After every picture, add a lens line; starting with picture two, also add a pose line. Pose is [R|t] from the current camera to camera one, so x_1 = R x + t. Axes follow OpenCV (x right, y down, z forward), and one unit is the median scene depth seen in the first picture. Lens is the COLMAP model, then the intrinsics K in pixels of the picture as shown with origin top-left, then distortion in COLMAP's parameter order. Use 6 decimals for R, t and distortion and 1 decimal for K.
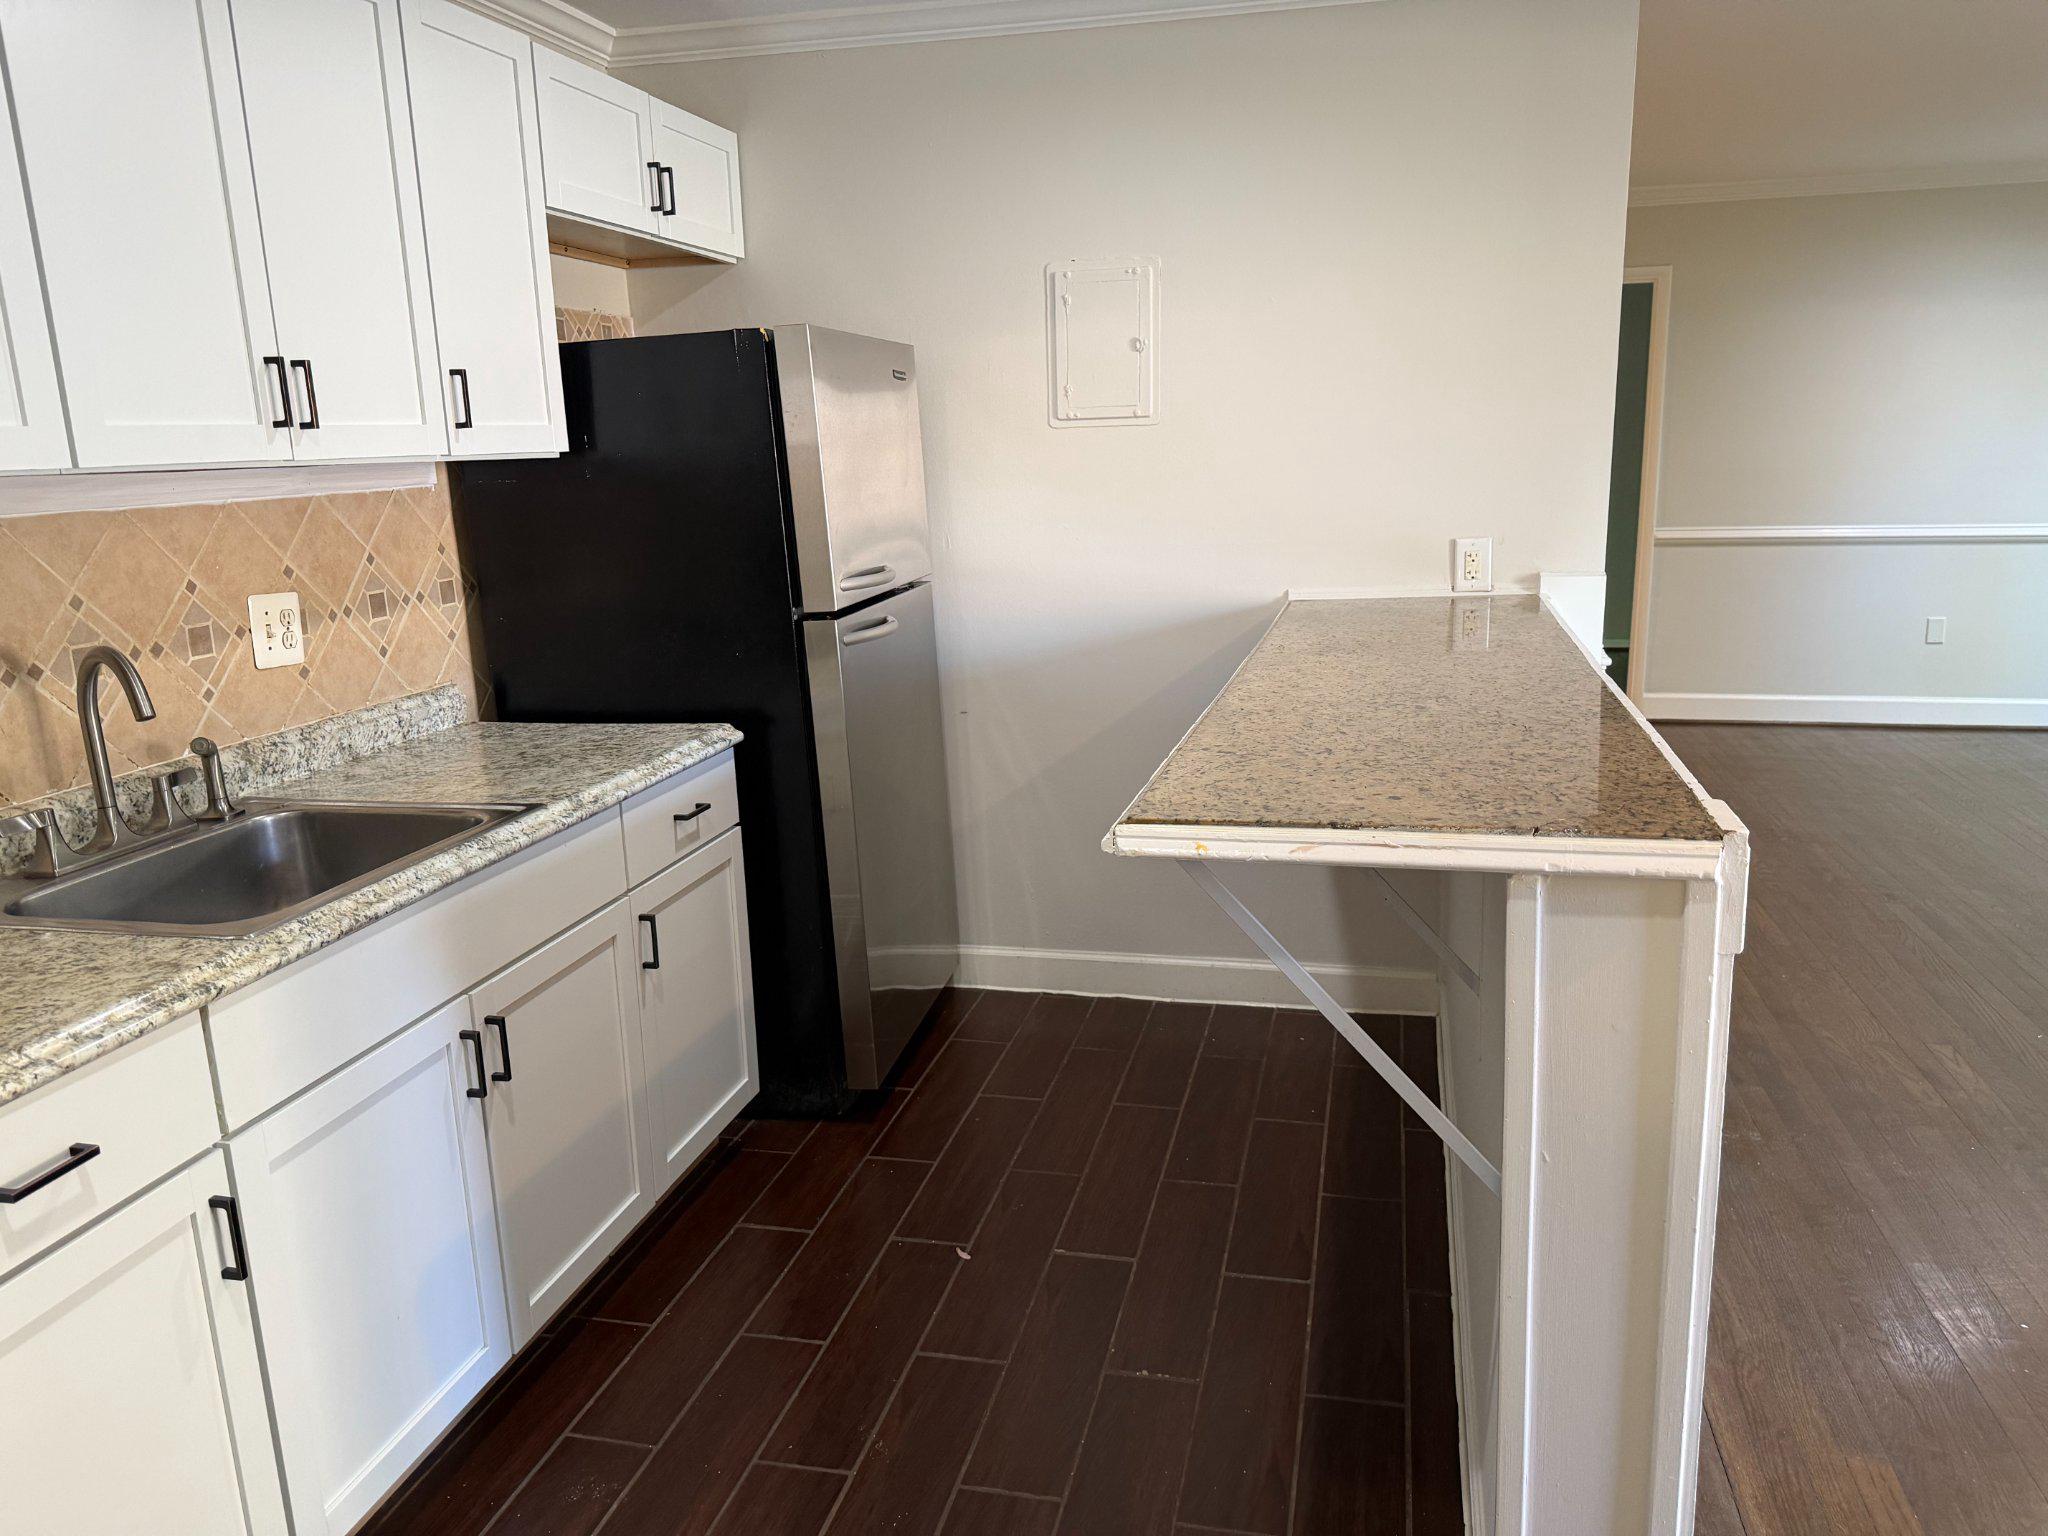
lens RADIAL K [[1448.7, 0, 1008.4], [0, 1448.7, 773.3], [0, 0, 1]] dist [0.034788, -0.044203]
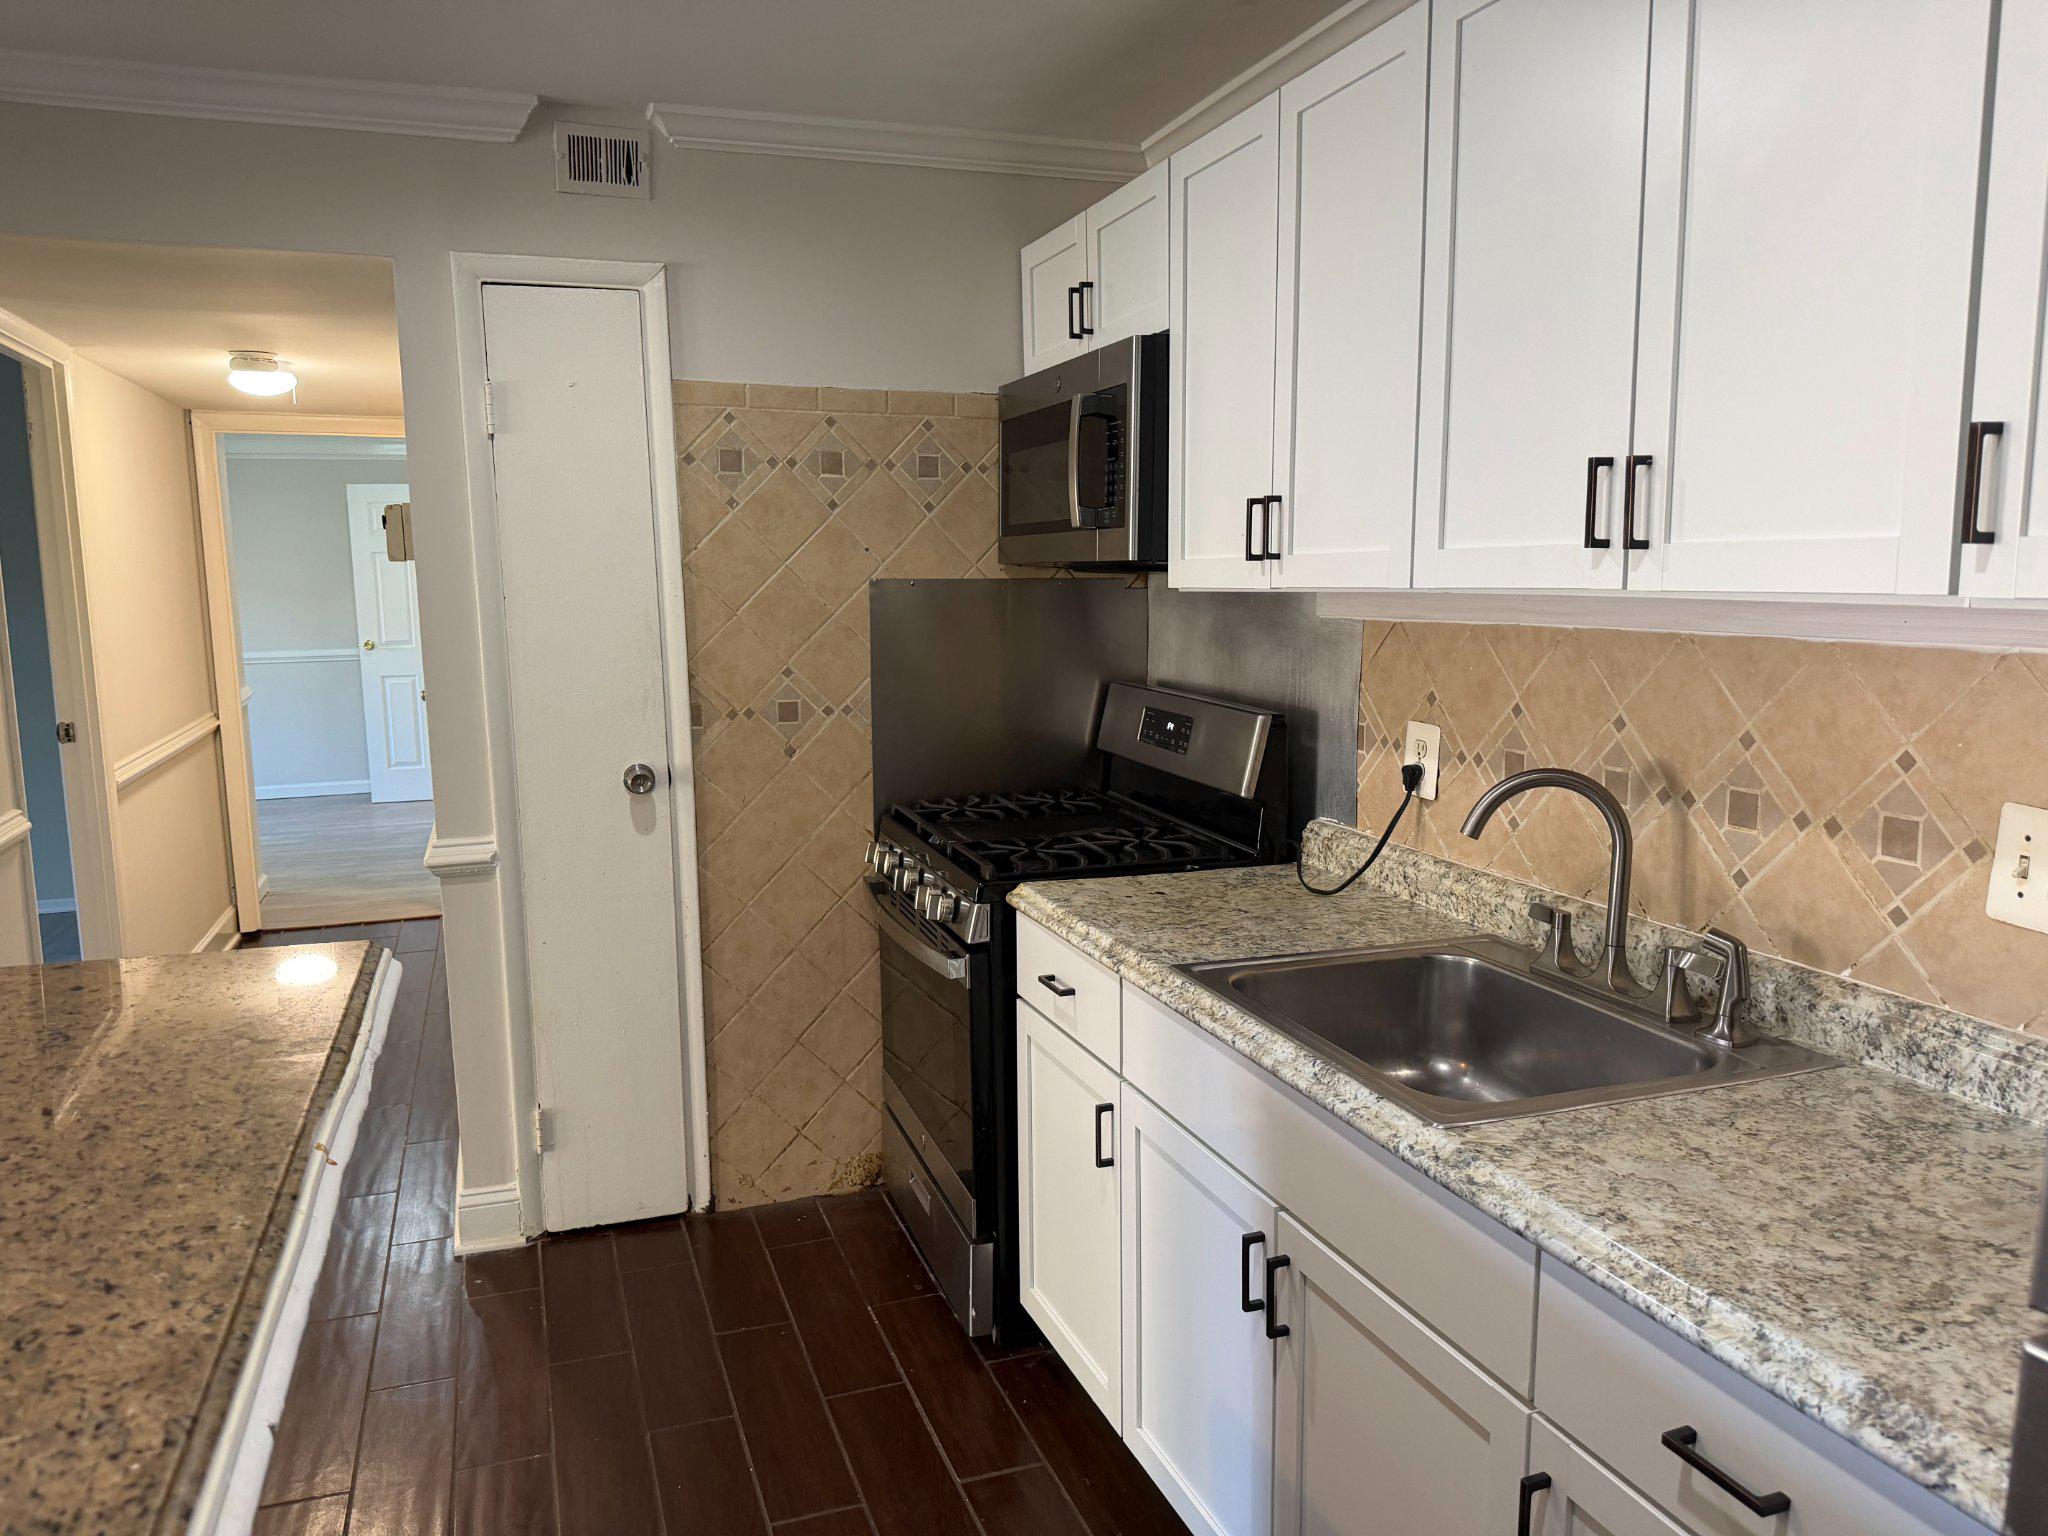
lens RADIAL K [[1448.7, 0, 1035.9], [0, 1448.7, 814.3], [0, 0, 1]] dist [0.034788, -0.044203]
pose [[-0.822041, 0.136797, -0.552752, 0.177200], [-0.093193, 0.925305, 0.367594, -0.337101], [0.561750, 0.353690, -0.747890, 1.357662]]
